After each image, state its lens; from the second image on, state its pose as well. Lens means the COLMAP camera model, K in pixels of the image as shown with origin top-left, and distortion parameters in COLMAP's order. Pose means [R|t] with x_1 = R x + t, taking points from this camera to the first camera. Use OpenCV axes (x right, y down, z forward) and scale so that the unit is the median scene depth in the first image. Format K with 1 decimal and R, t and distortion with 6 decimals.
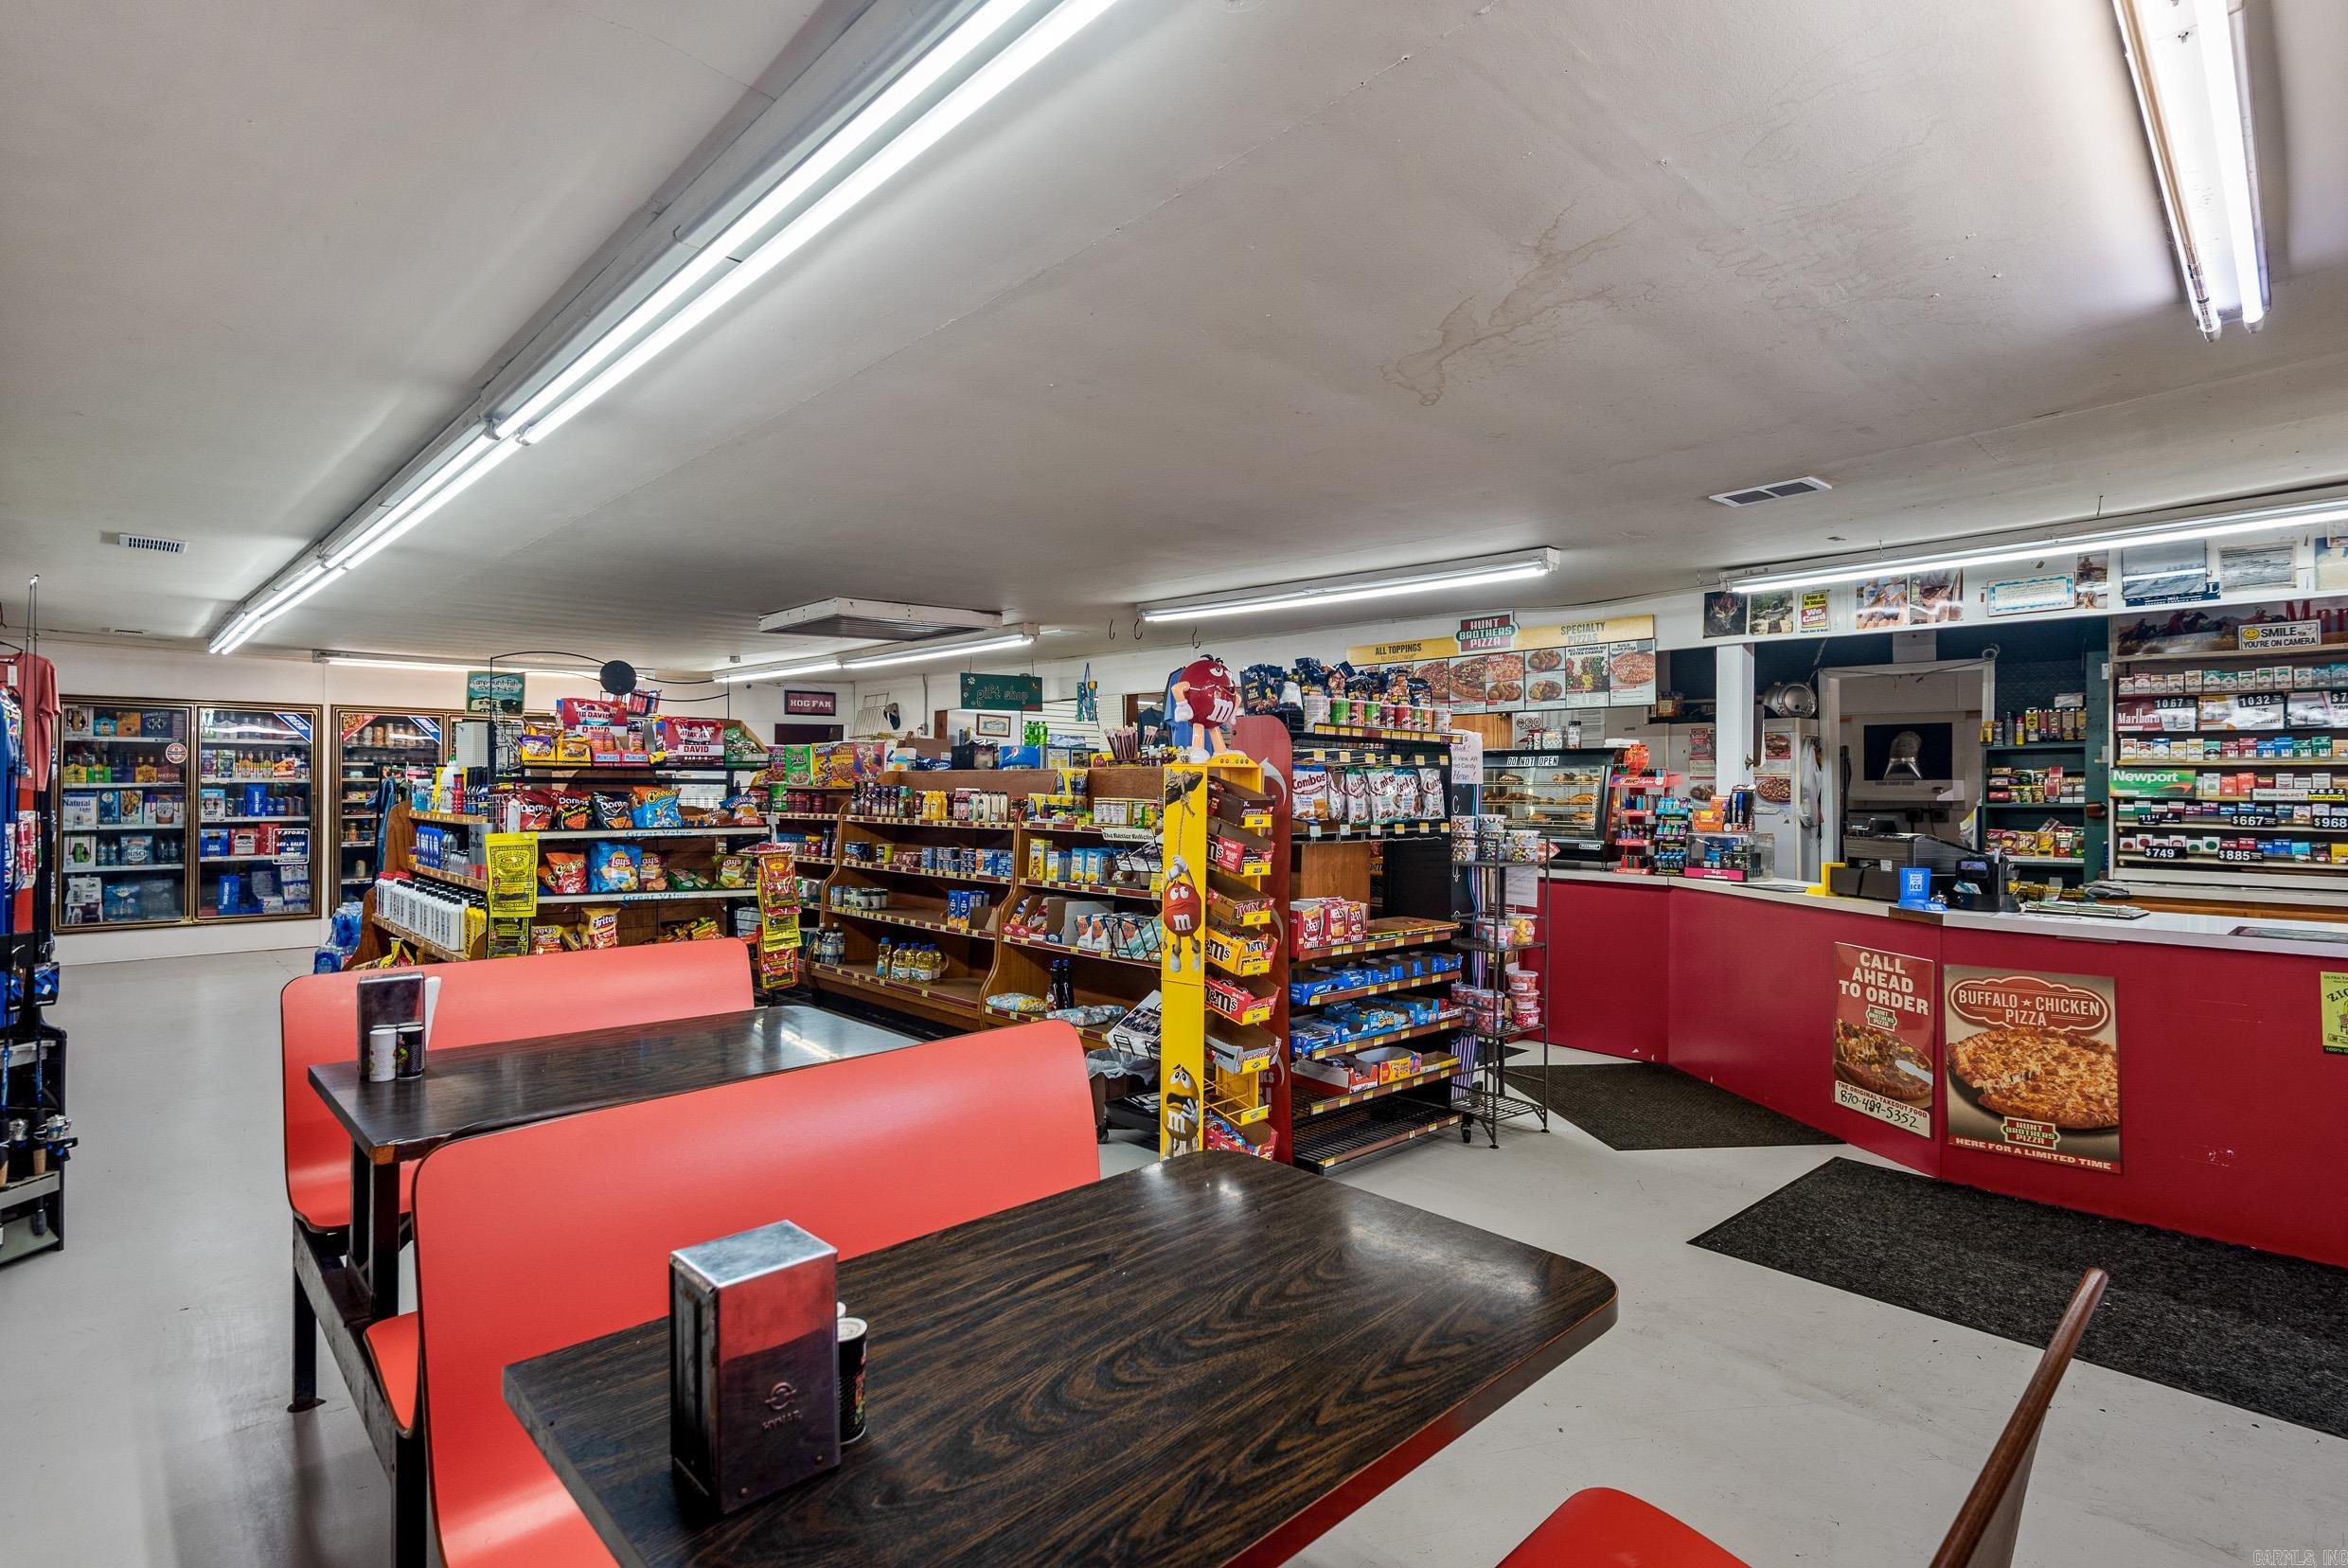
lens RADIAL K [[1163.9, 0, 1173.8], [0, 1163.9, 770.3], [0, 0, 1]] dist [0.024281, -0.024732]
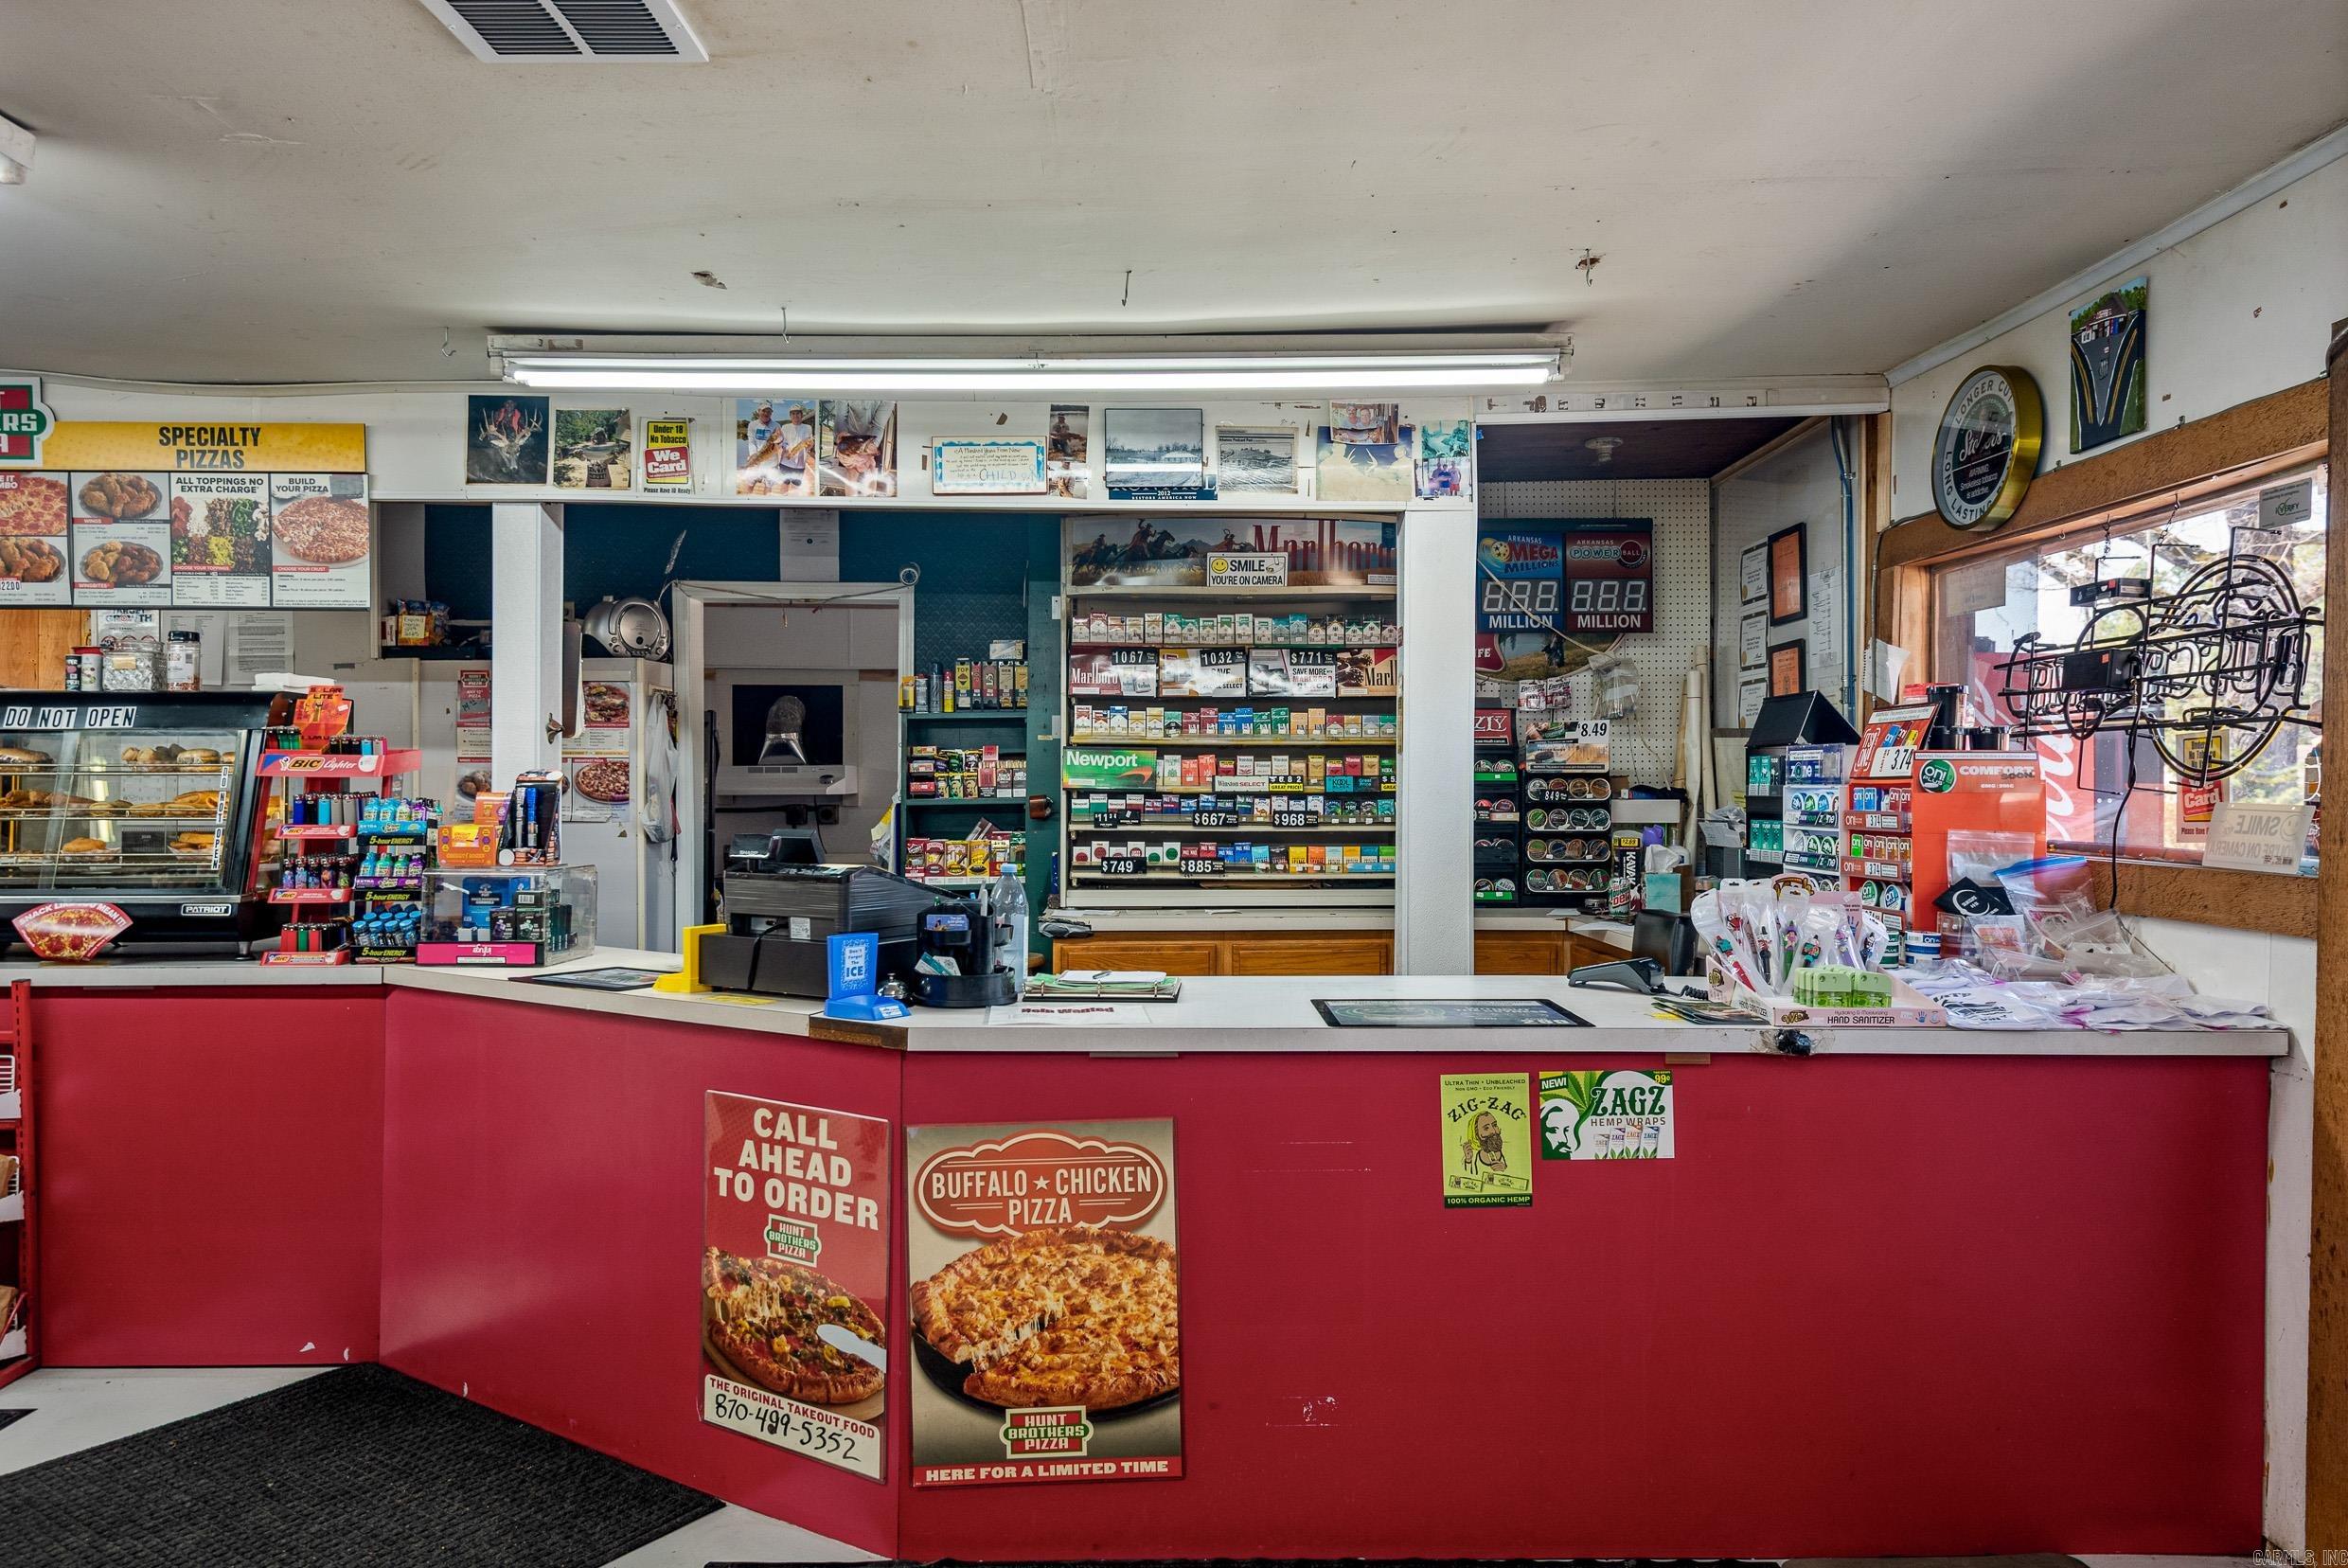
lens RADIAL K [[1555.5, 0, 1174.0], [0, 1555.5, 784.0], [0, 0, 1]] dist [0.058361, -0.074445]
pose [[0.684439, -0.006400, 0.729042, 0.179117], [-0.007502, 0.999847, 0.015820, 0.005173], [-0.729032, -0.016297, 0.684286, 0.332127]]
